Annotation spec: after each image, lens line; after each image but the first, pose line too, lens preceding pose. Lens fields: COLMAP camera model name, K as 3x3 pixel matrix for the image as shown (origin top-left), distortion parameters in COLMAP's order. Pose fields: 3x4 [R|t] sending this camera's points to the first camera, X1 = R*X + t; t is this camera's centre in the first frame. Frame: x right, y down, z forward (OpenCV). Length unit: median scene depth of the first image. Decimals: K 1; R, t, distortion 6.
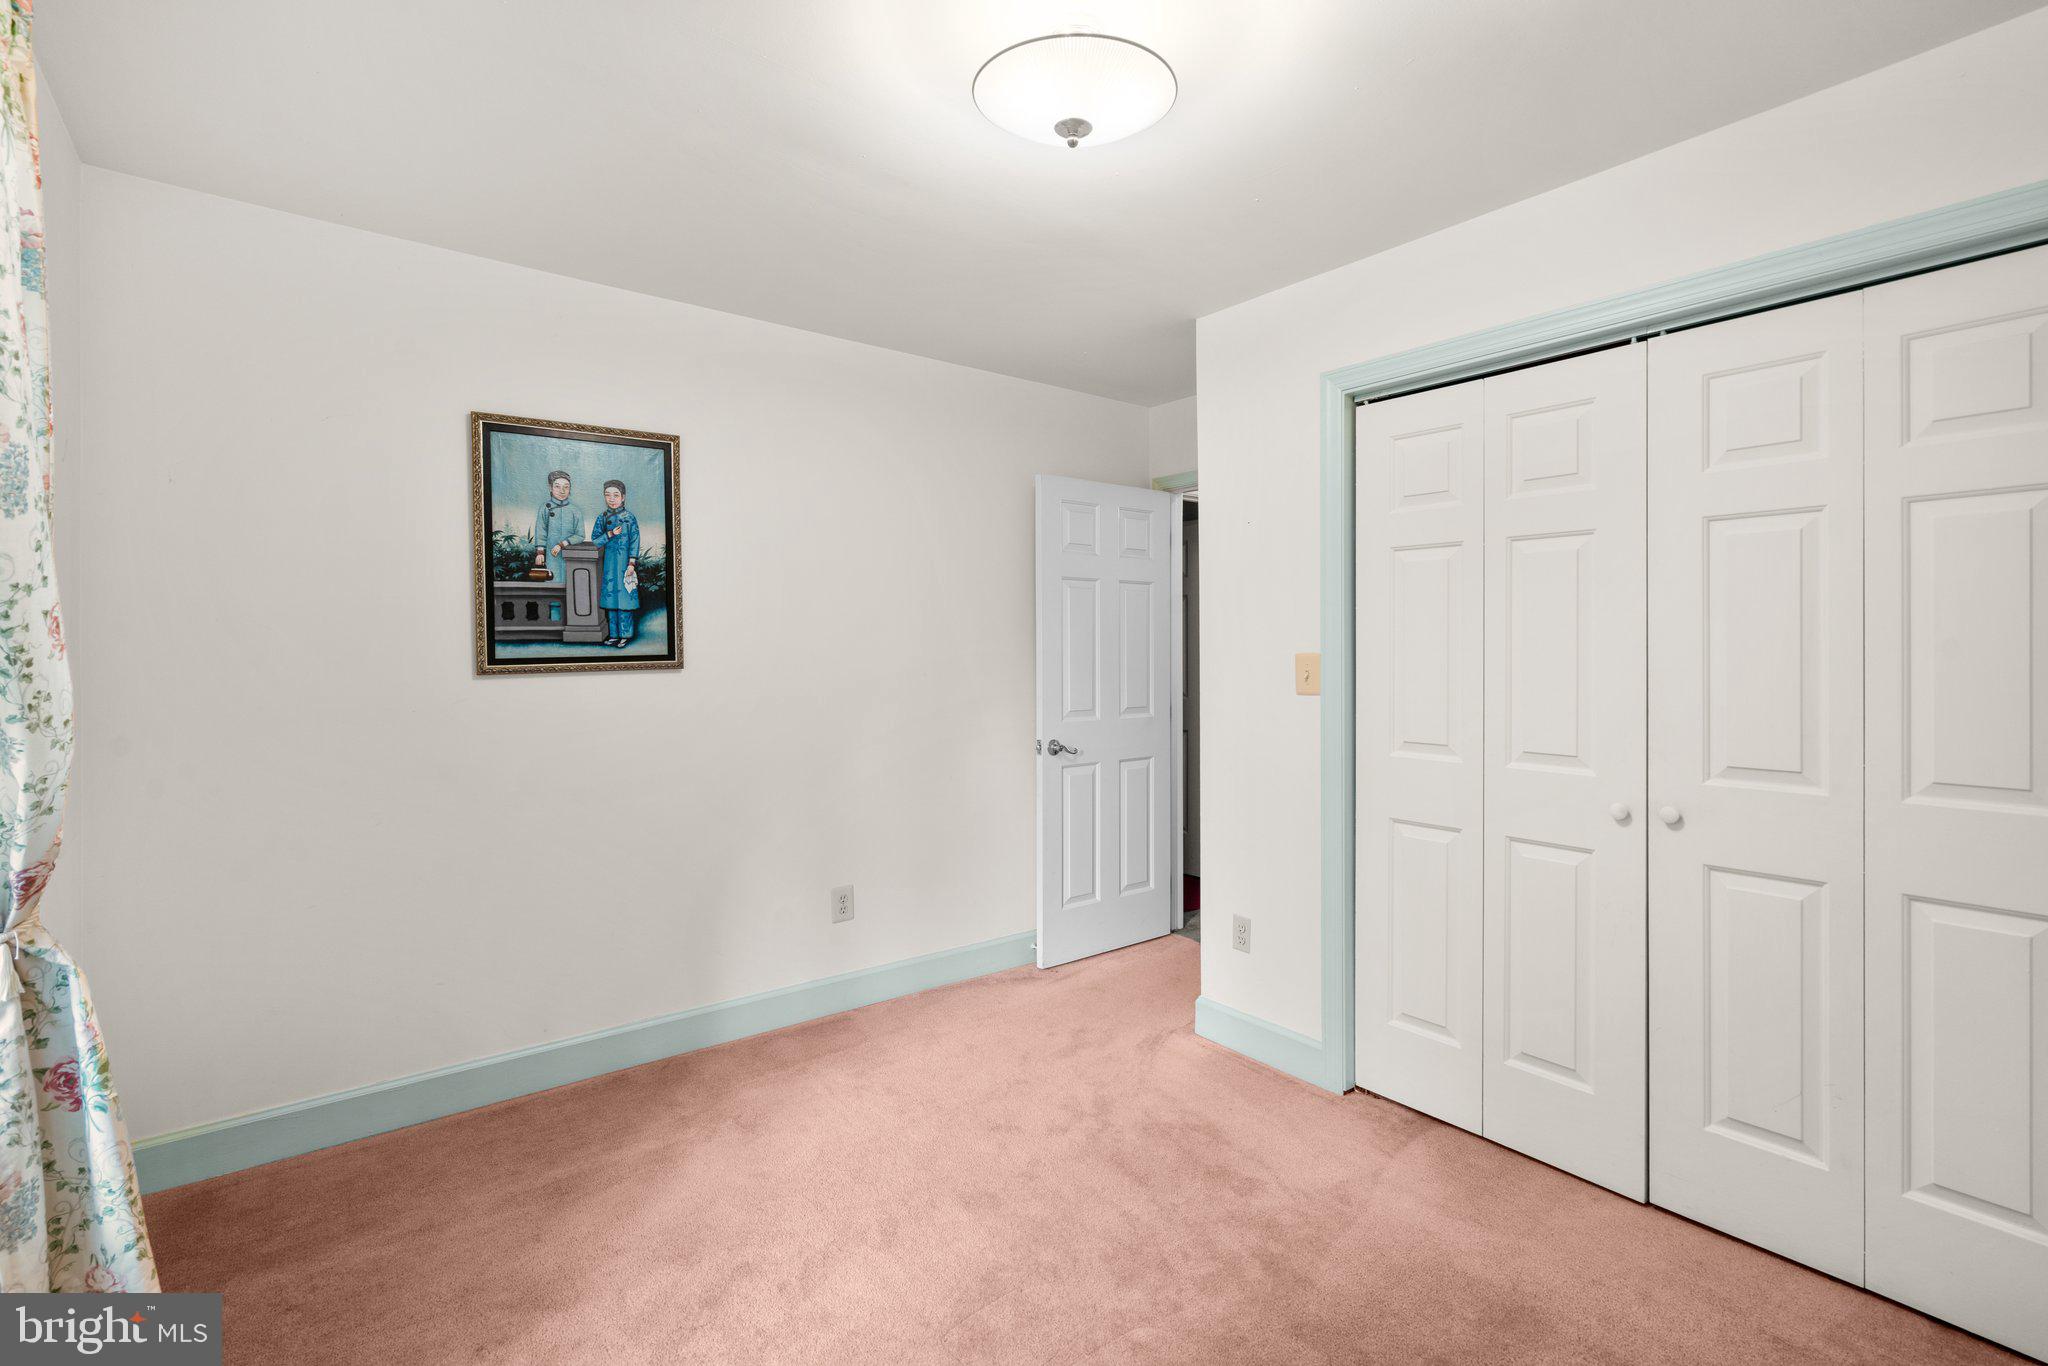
lens RADIAL K [[926.7, 0, 1013.6], [0, 926.7, 663.8], [0, 0, 1]] dist [0.001410, 0.000324]
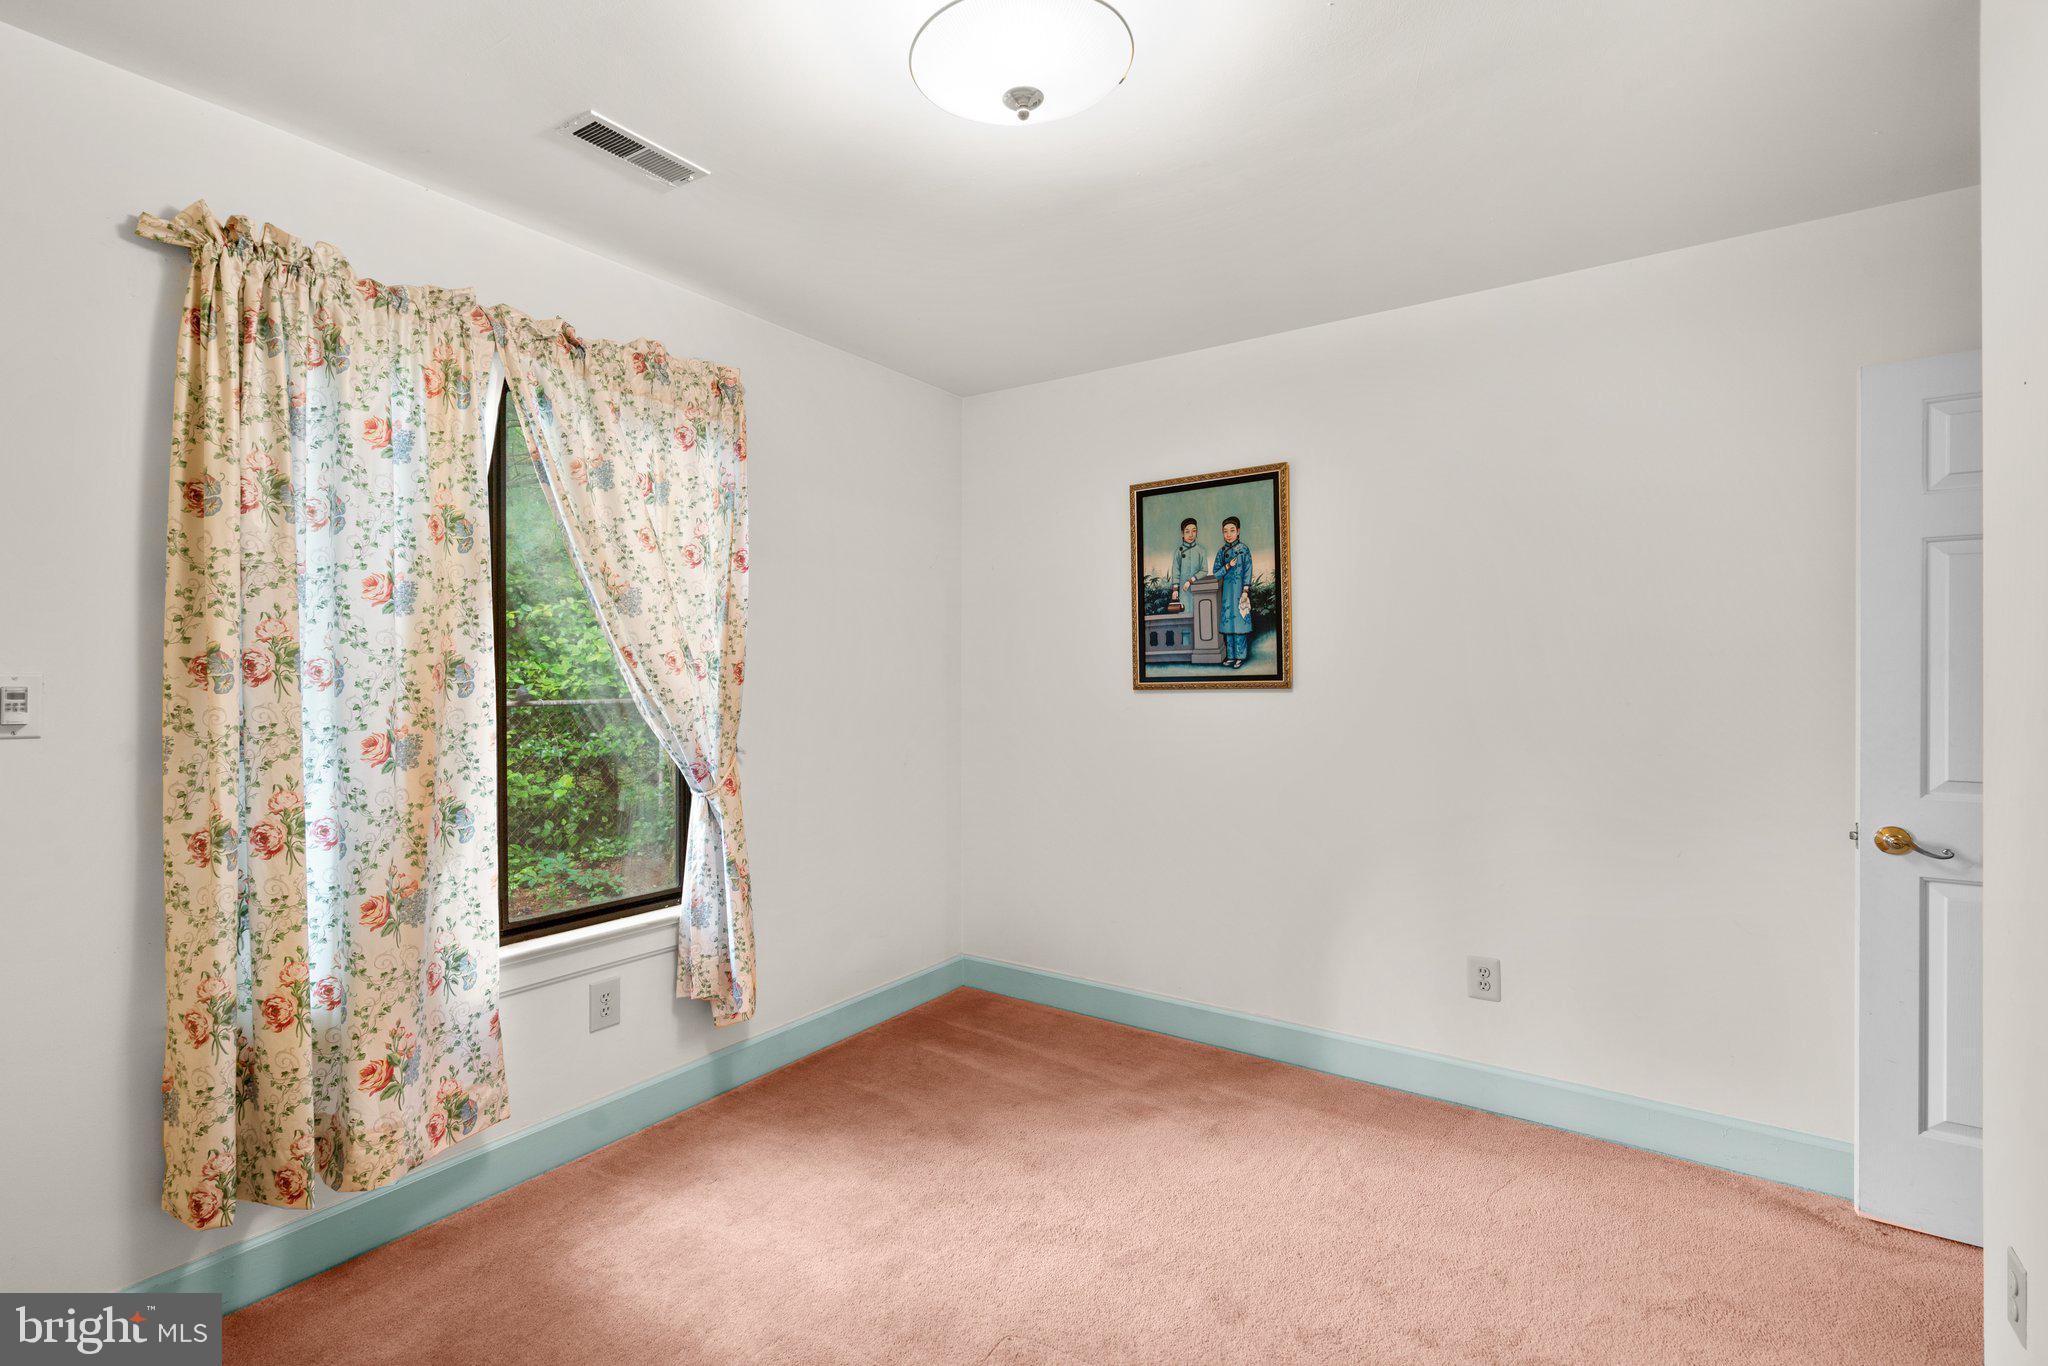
lens RADIAL K [[926.7, 0, 1014.9], [0, 926.7, 684.4], [0, 0, 1]] dist [0.001410, 0.000324]
pose [[0.310298, 0.017564, -0.950477, 0.549006], [-0.009182, 0.999838, 0.015479, -0.012721], [0.950595, 0.003924, 0.310409, 0.412483]]
